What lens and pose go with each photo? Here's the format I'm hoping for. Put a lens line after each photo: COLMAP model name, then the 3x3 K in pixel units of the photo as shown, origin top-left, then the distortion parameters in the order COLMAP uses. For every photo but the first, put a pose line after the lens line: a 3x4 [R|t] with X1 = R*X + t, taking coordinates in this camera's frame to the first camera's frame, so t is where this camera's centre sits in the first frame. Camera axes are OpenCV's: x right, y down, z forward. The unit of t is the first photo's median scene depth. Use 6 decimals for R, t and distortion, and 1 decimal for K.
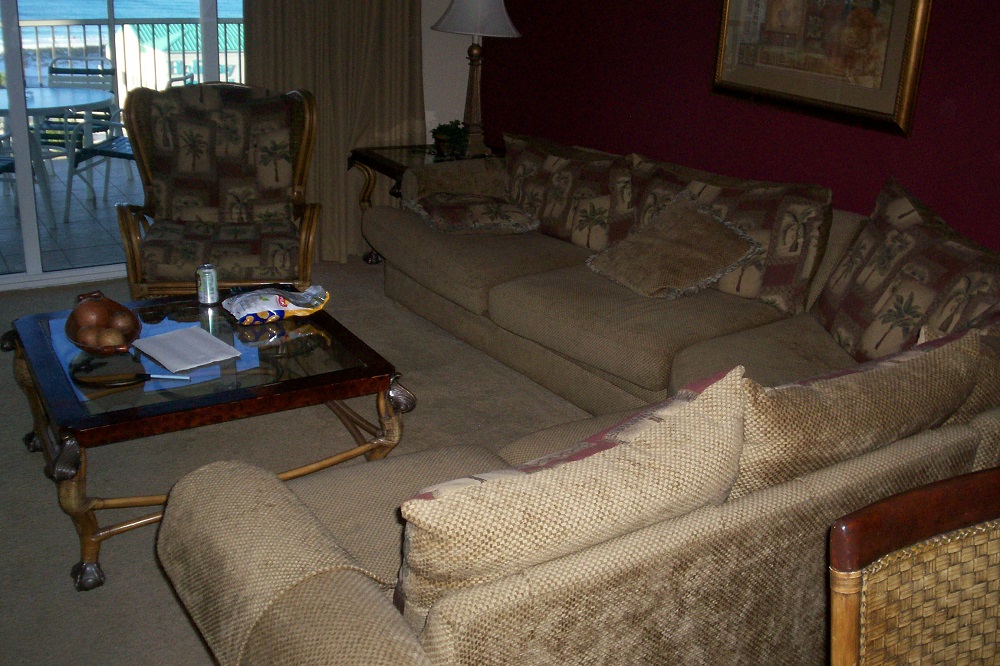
lens RADIAL K [[1009.3, 0, 500.0], [0, 1009.3, 333.0], [0, 0, 1]] dist [-0.027475, -0.011304]
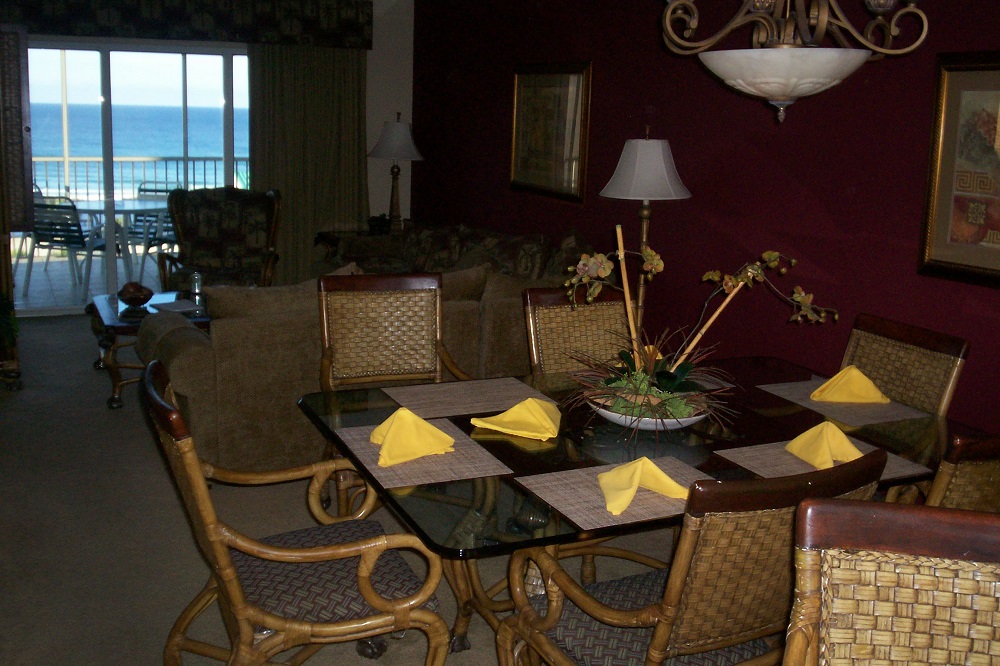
lens RADIAL K [[1058.3, 0, 500.0], [0, 1058.3, 333.0], [0, 0, 1]] dist [0.011819, 0.008783]
pose [[0.994114, 0.009184, -0.107952, 0.368243], [-0.025798, 0.987807, -0.153531, 0.254095], [0.105226, 0.155413, 0.982229, -0.651552]]
